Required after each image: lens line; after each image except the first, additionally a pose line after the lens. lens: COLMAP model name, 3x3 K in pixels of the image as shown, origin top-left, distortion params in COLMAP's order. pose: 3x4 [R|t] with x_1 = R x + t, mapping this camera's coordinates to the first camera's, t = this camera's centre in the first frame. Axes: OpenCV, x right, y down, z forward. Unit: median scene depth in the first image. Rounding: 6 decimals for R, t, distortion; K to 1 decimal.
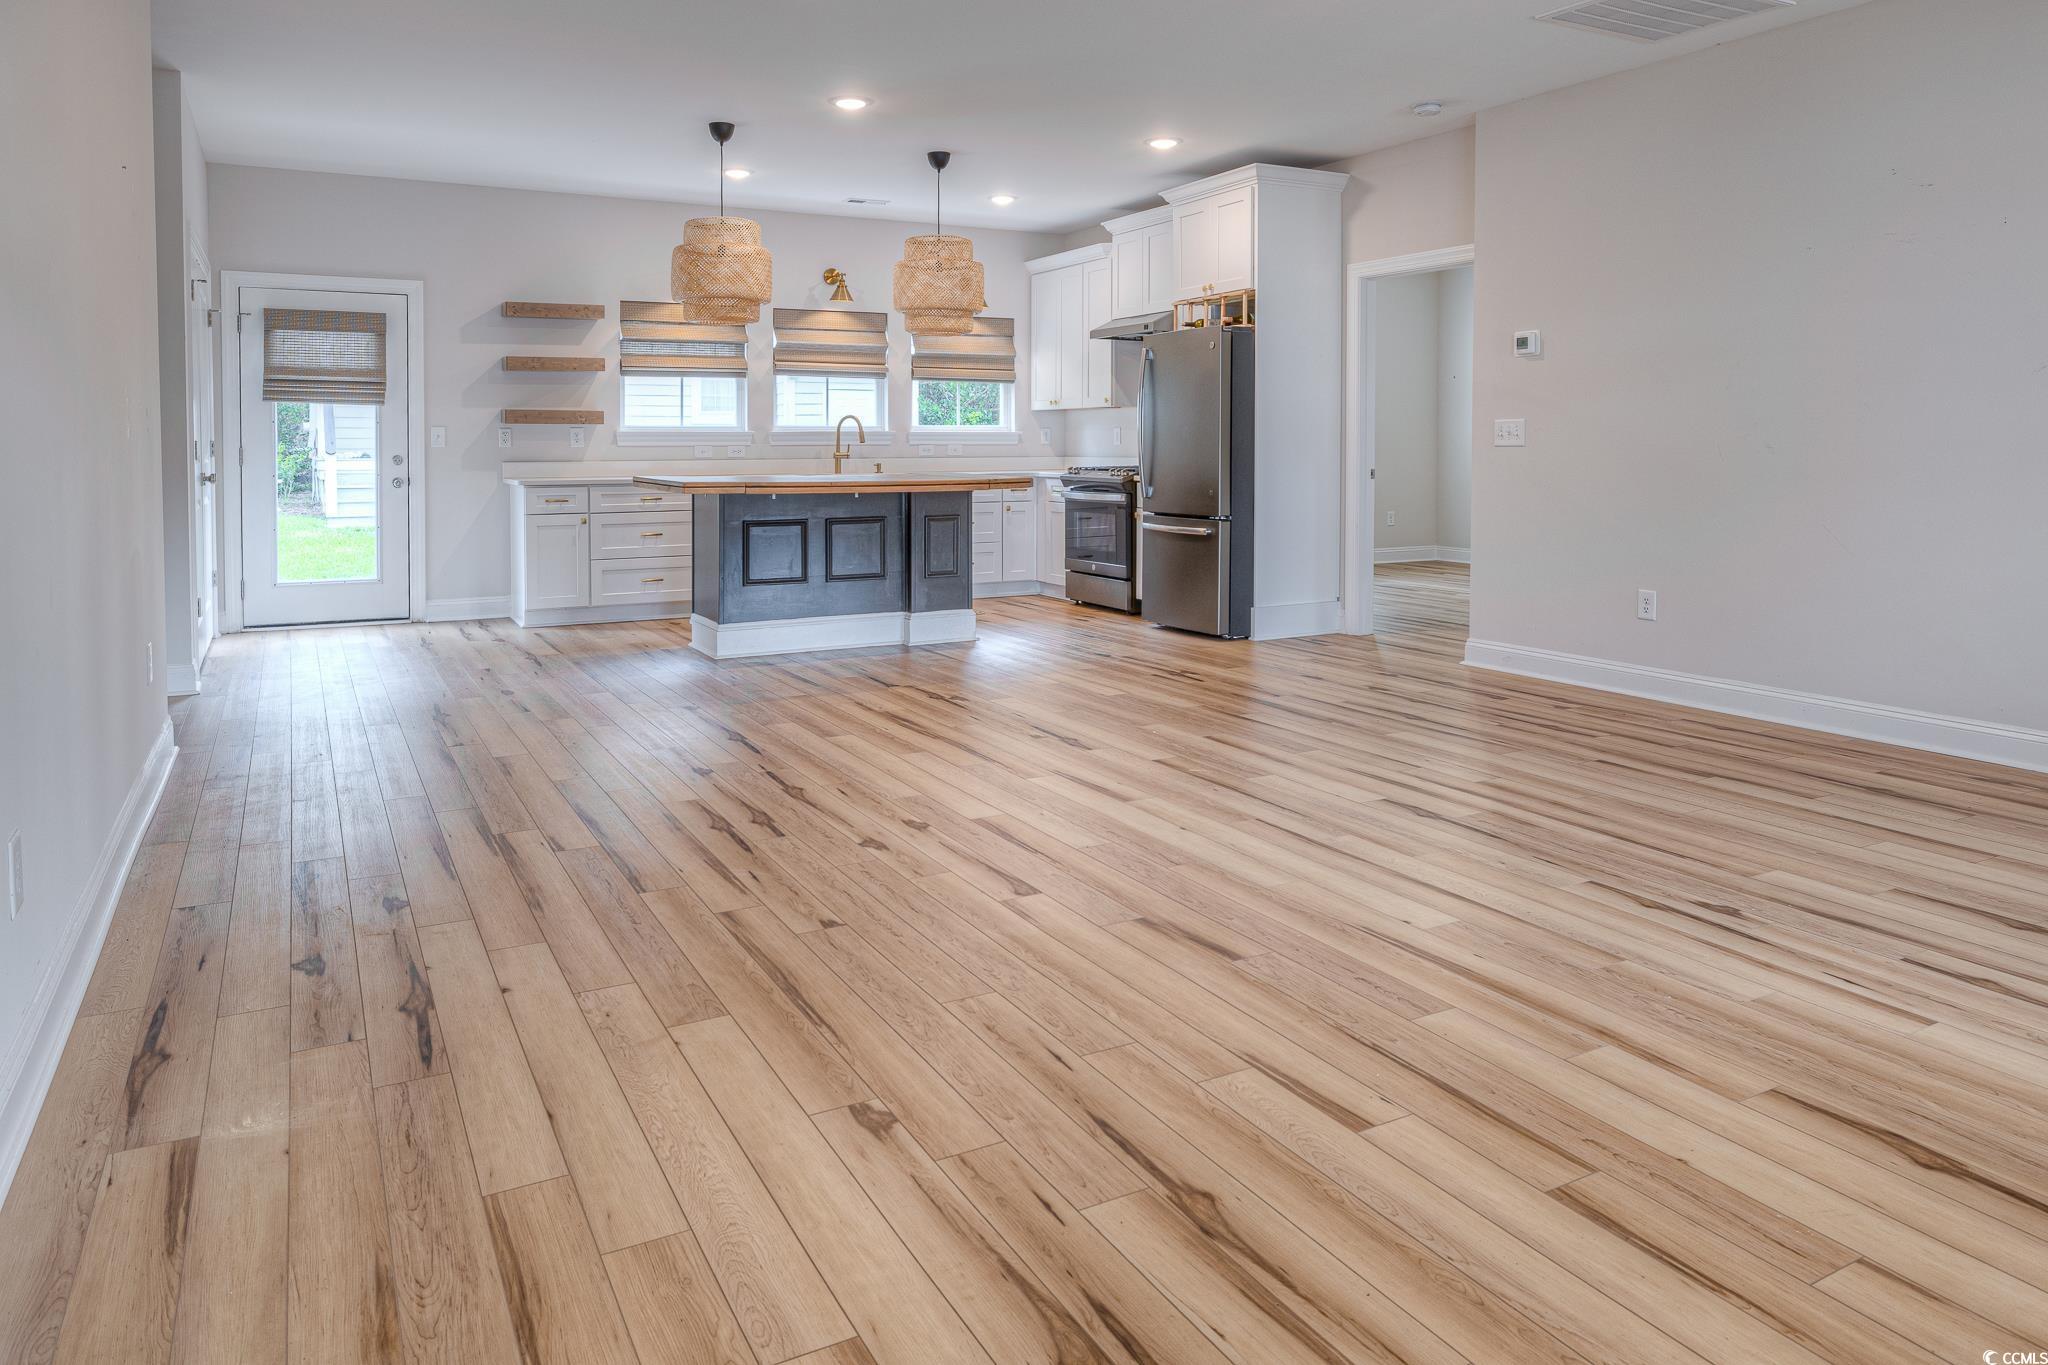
lens RADIAL K [[1275.3, 0, 930.5], [0, 1275.3, 683.2], [0, 0, 1]] dist [-0.002992, -0.000567]
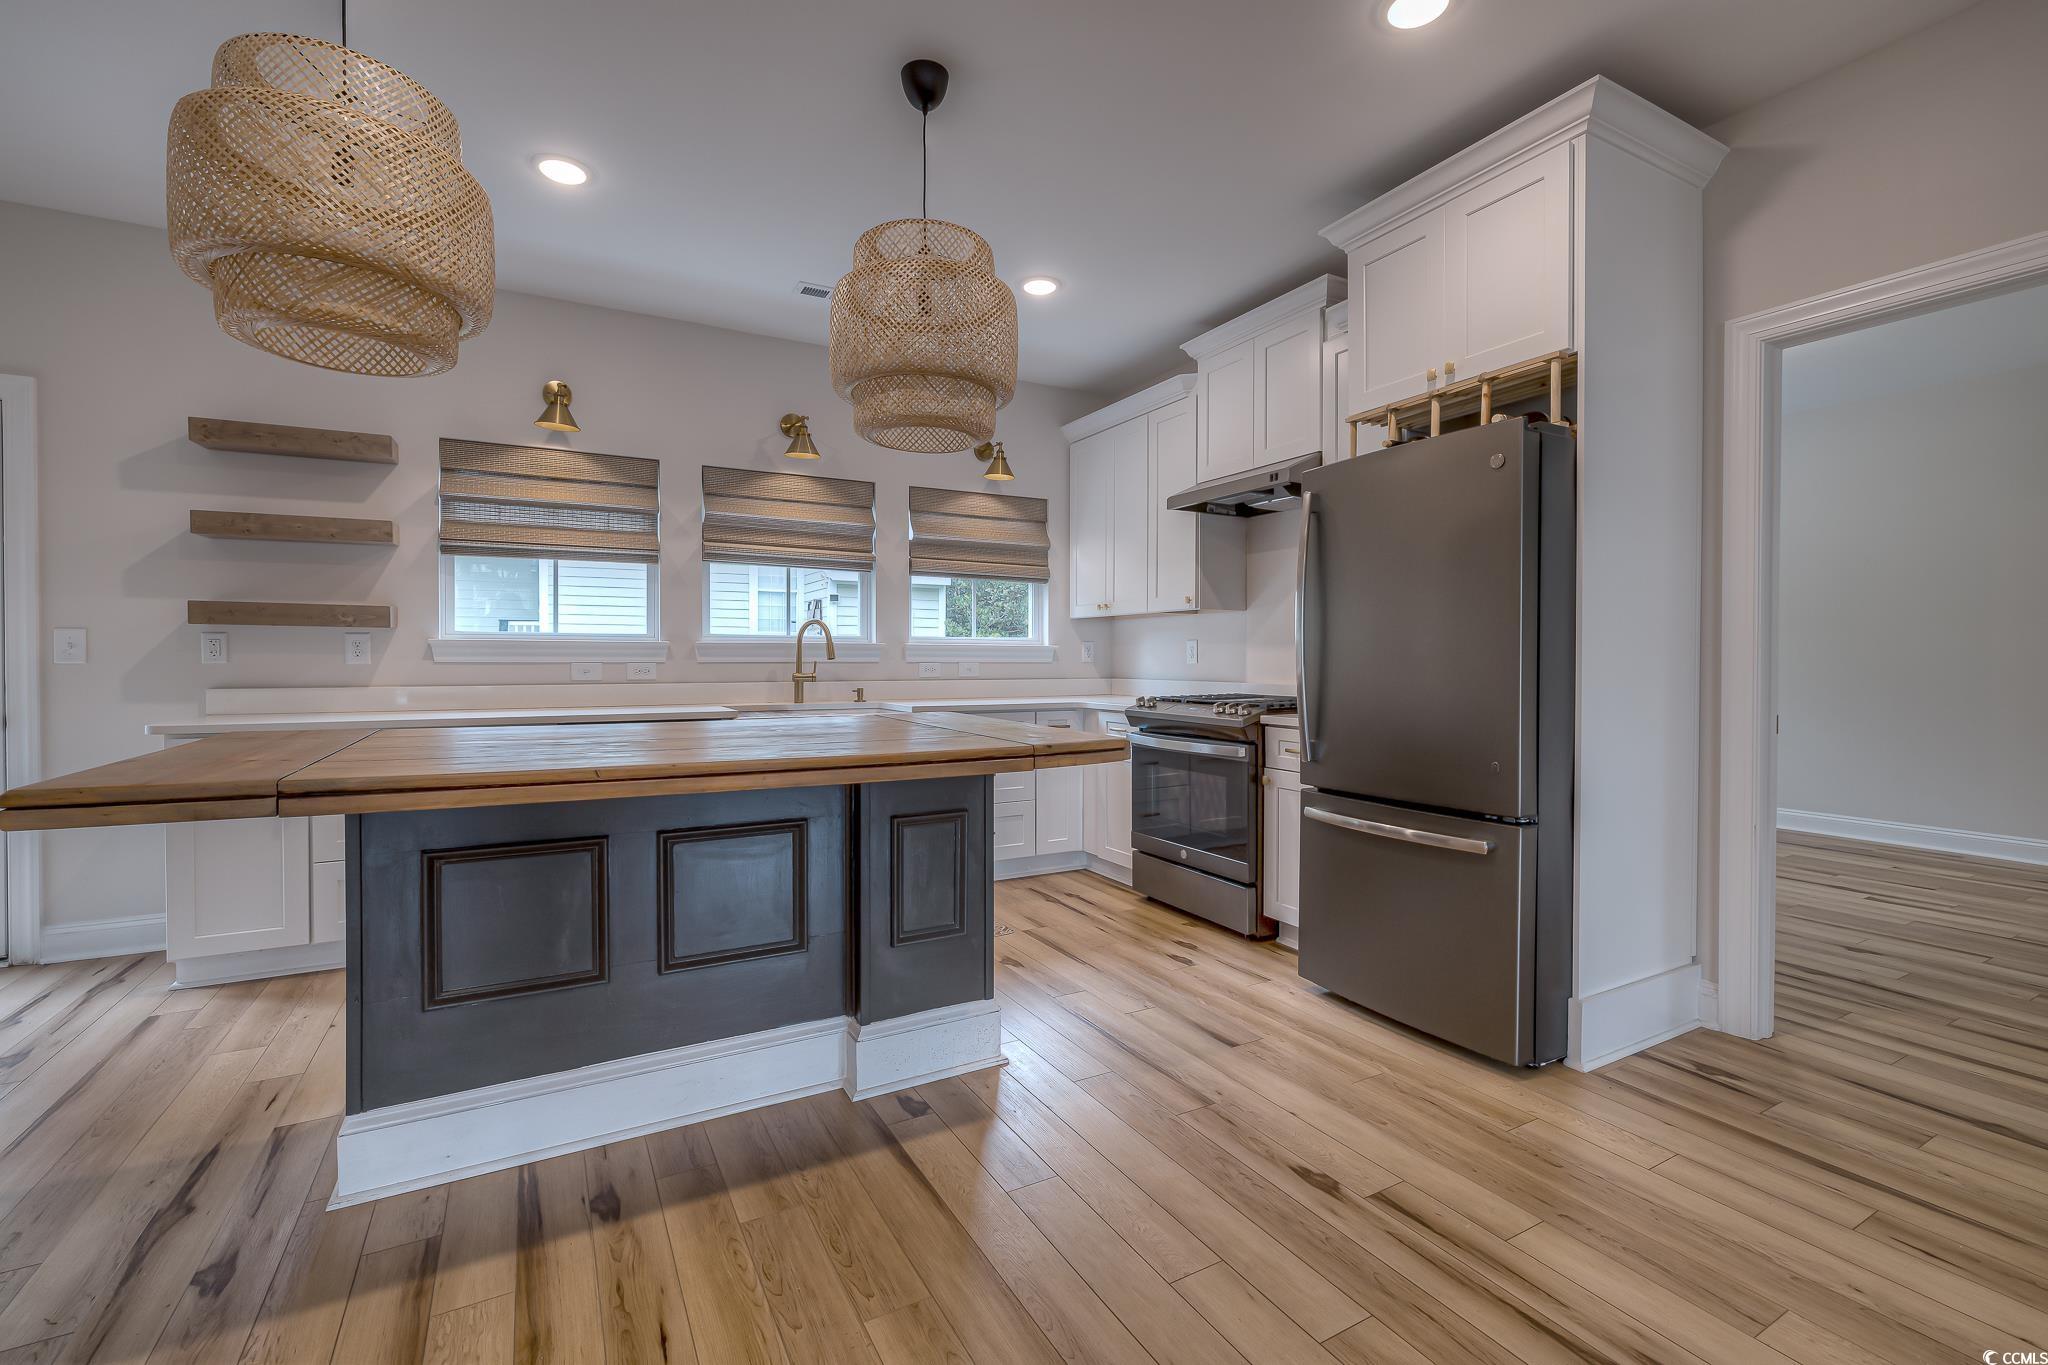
lens RADIAL K [[871.5, 0, 992.5], [0, 871.5, 710.0], [0, 0, 1]] dist [-0.006635, -0.000338]
pose [[0.999438, 0.003185, 0.033362, 0.017577], [0.001114, 0.991768, -0.128042, -0.105344], [-0.033495, 0.128008, 0.991207, 0.556663]]
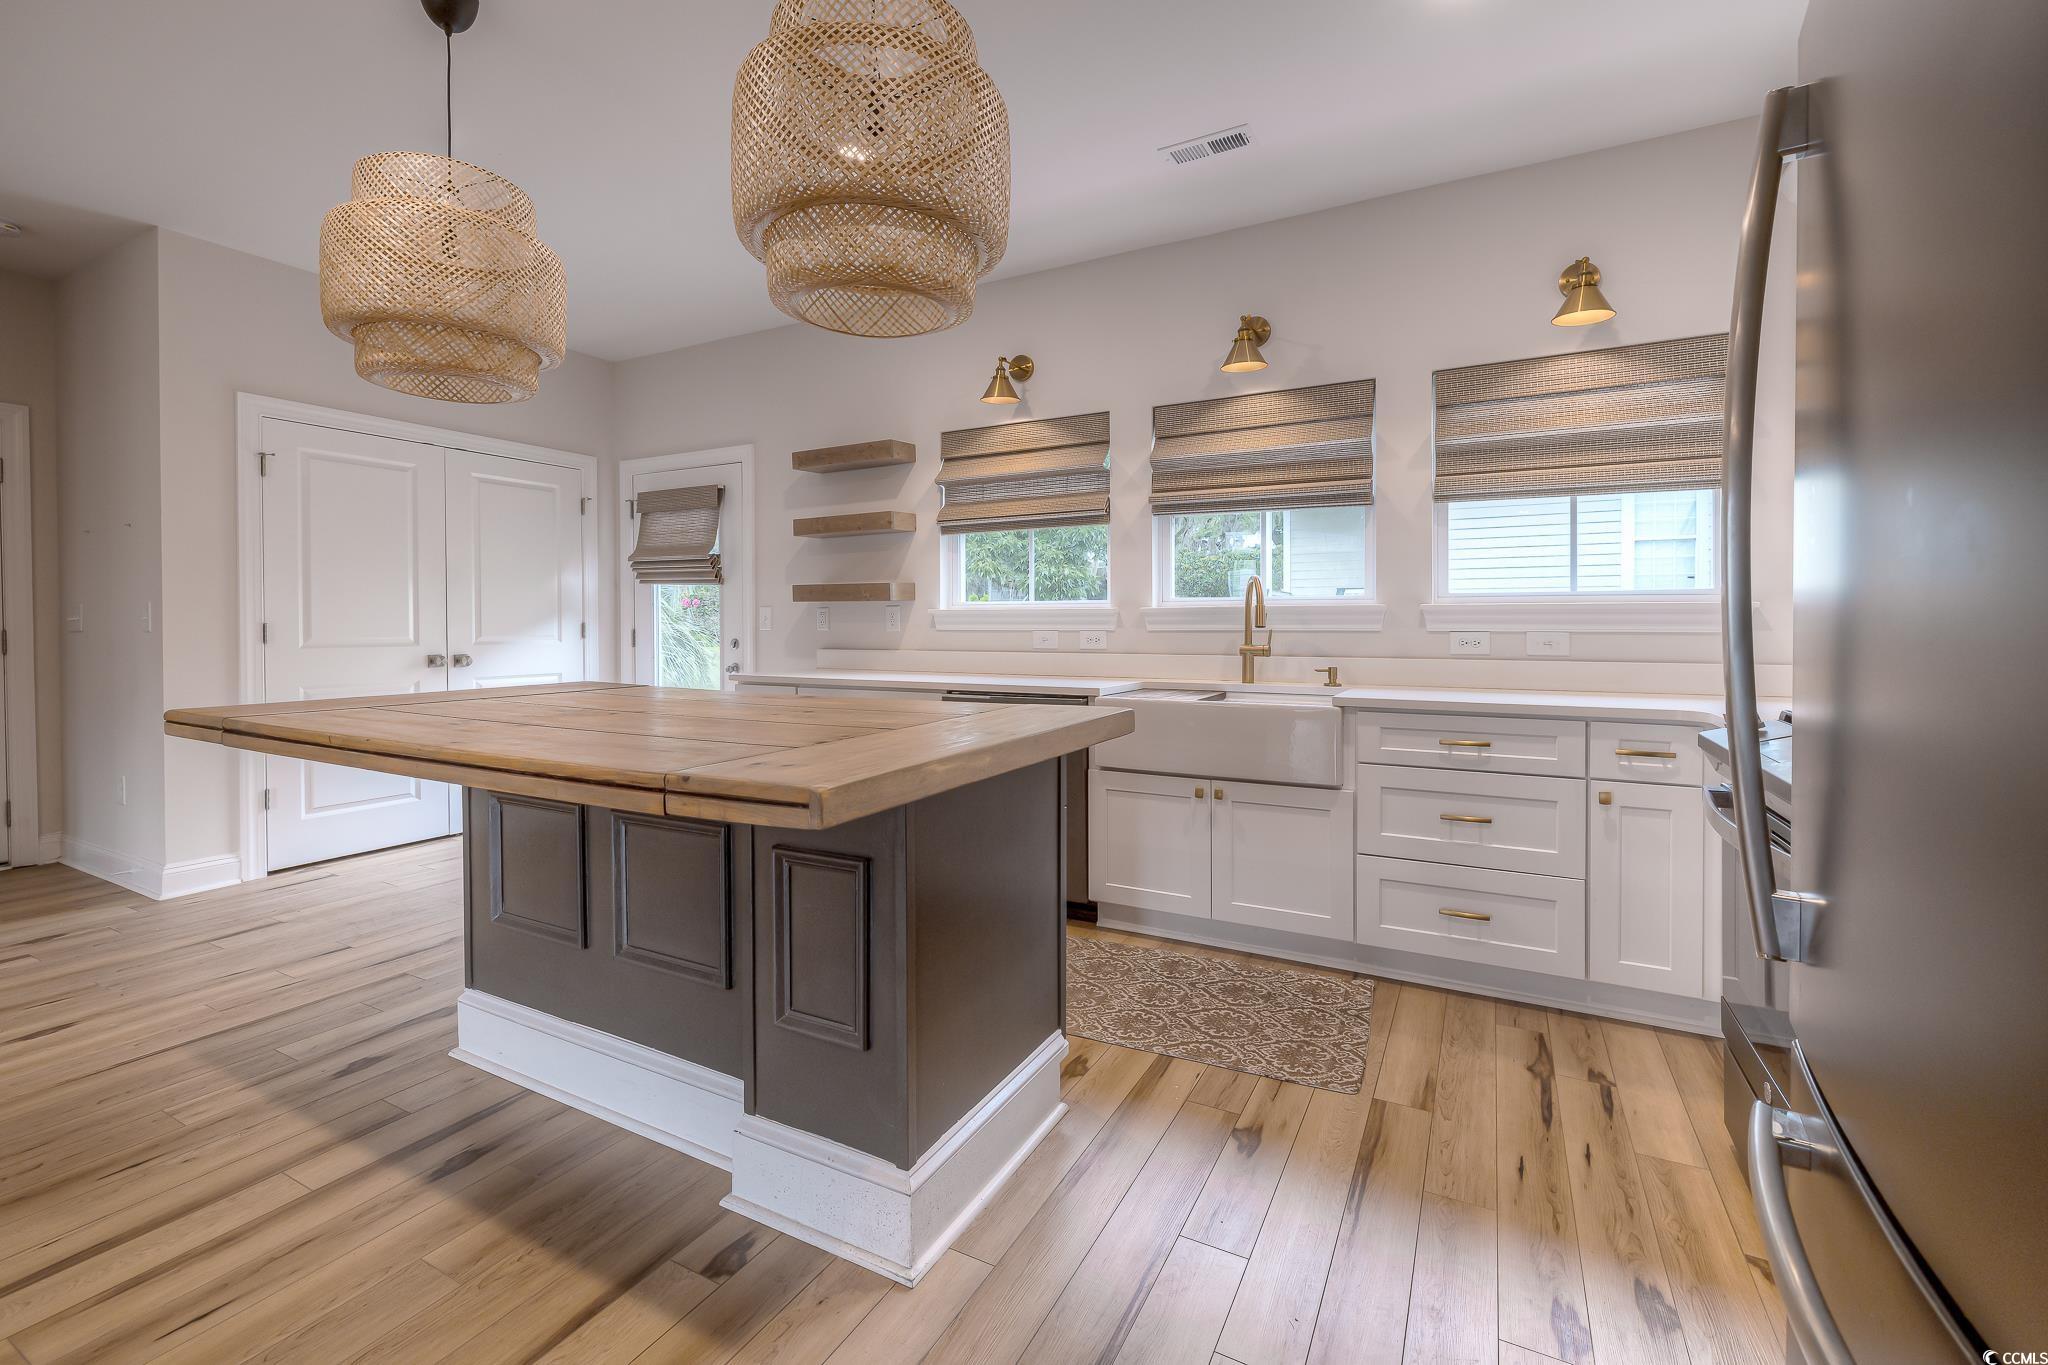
lens RADIAL K [[858.2, 0, 1025.0], [0, 858.2, 658.2], [0, 0, 1]] dist [-0.001156, 0.000212]
pose [[0.579805, 0.034375, -0.814030, 0.178190], [-0.152498, 0.986031, -0.066981, -0.143019], [0.800357, 0.162973, 0.576948, 0.748702]]
